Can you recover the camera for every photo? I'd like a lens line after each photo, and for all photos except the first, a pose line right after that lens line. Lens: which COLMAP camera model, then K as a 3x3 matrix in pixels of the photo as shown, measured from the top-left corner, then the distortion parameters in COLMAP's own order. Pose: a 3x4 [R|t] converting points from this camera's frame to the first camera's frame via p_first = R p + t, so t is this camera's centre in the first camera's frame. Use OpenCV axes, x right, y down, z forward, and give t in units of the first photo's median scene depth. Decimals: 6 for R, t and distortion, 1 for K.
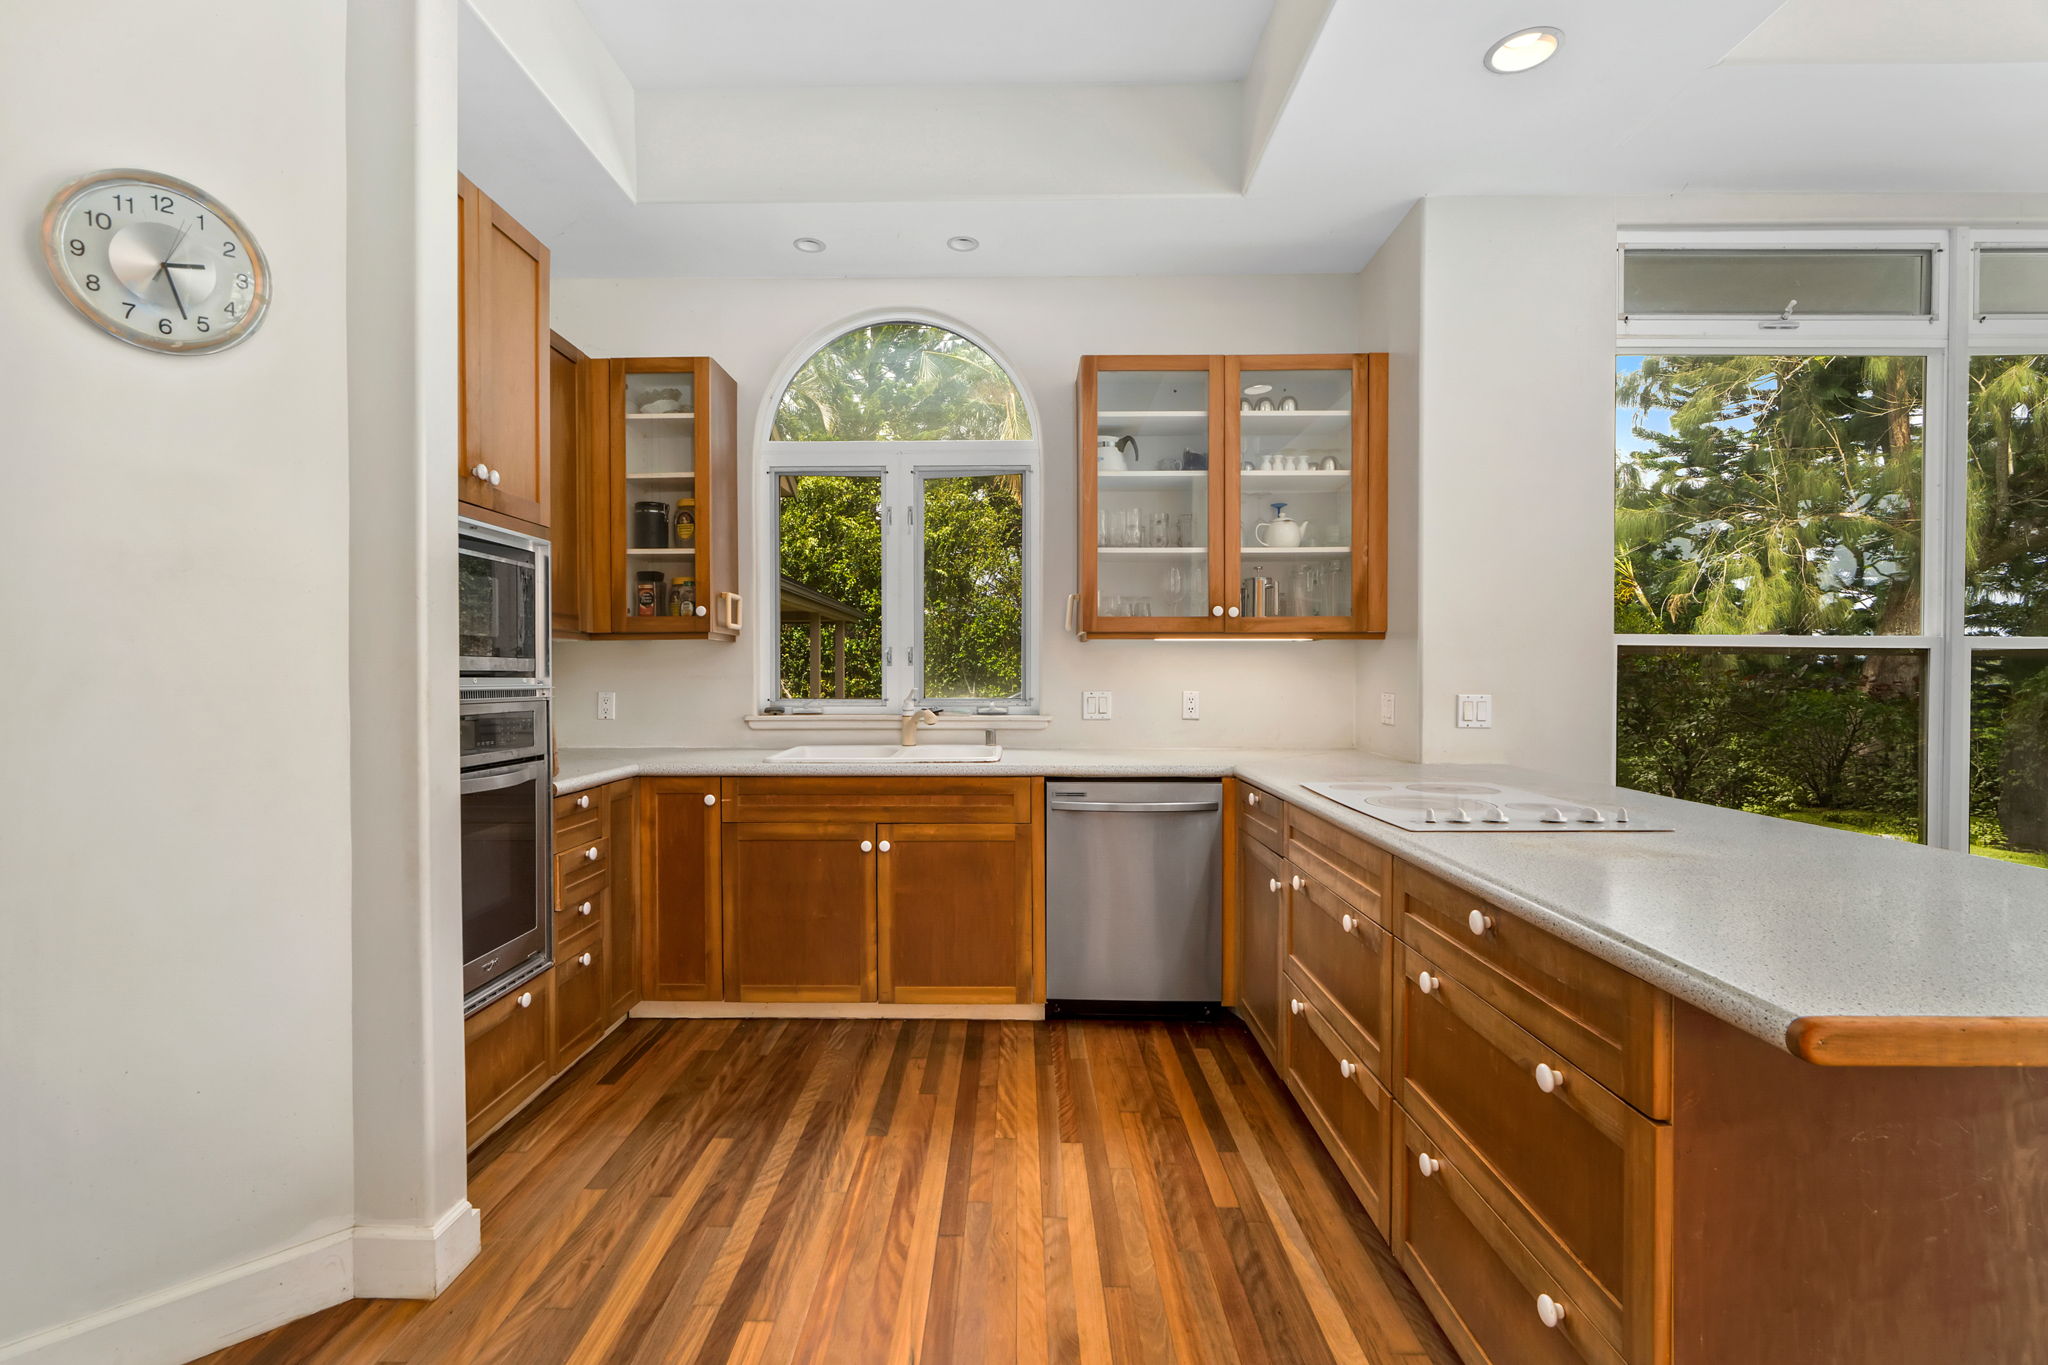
lens RADIAL K [[942.6, 0, 1019.9], [0, 942.6, 685.3], [0, 0, 1]] dist [-0.001541, 0.000410]
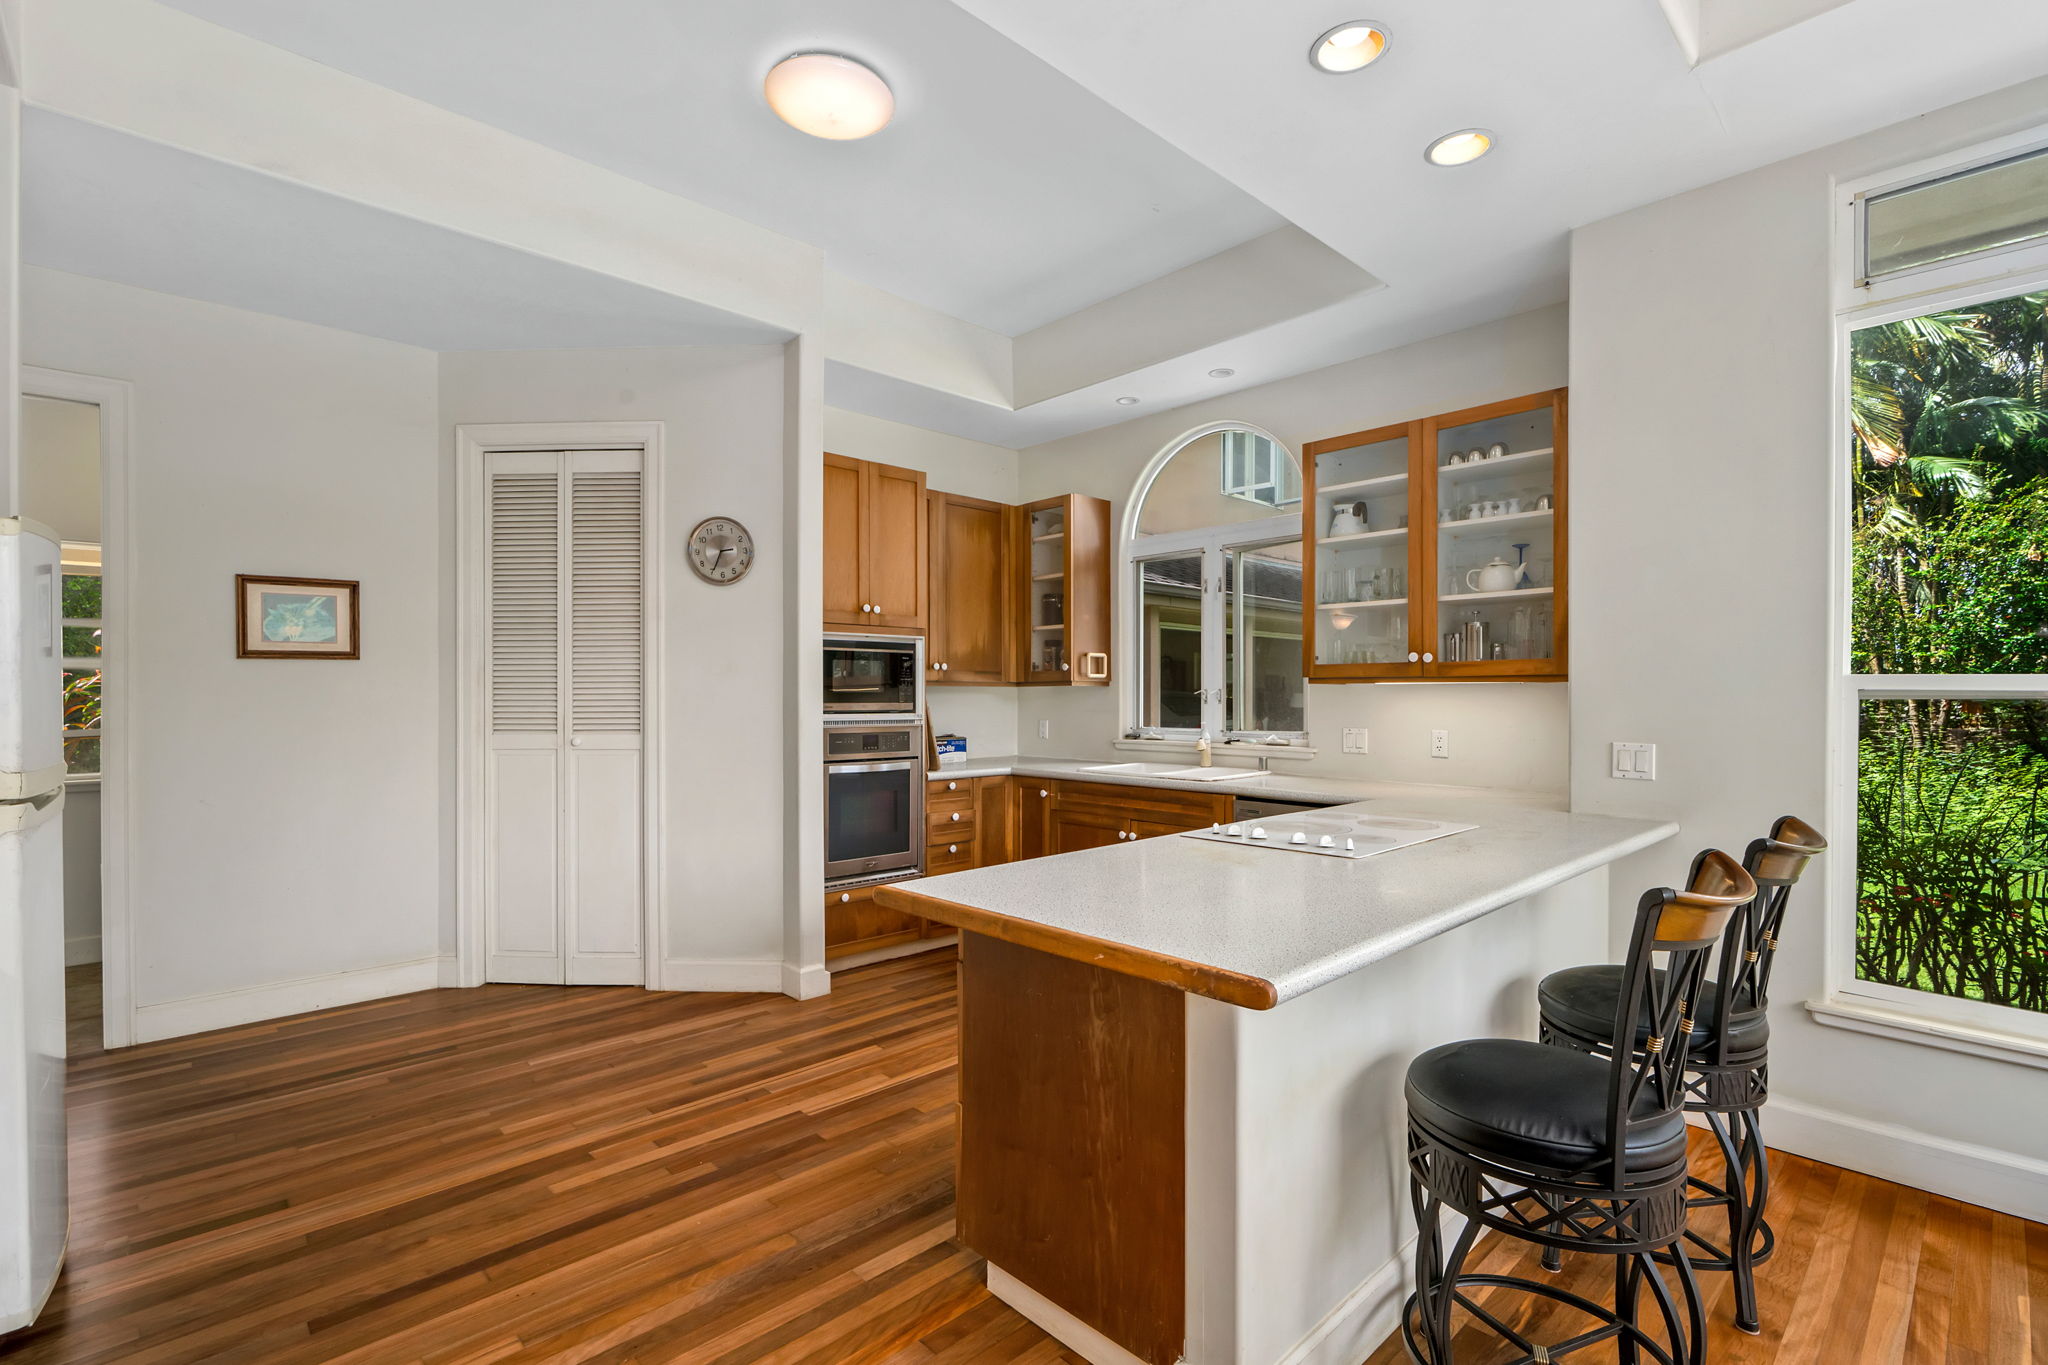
lens RADIAL K [[942.6, 0, 990.5], [0, 942.6, 702.7], [0, 0, 1]] dist [-0.001541, 0.000410]
pose [[0.684046, 0.007554, -0.729399, 0.667813], [-0.010291, 0.999947, 0.000704, -0.022596], [0.729366, 0.007024, 0.684088, -0.091588]]
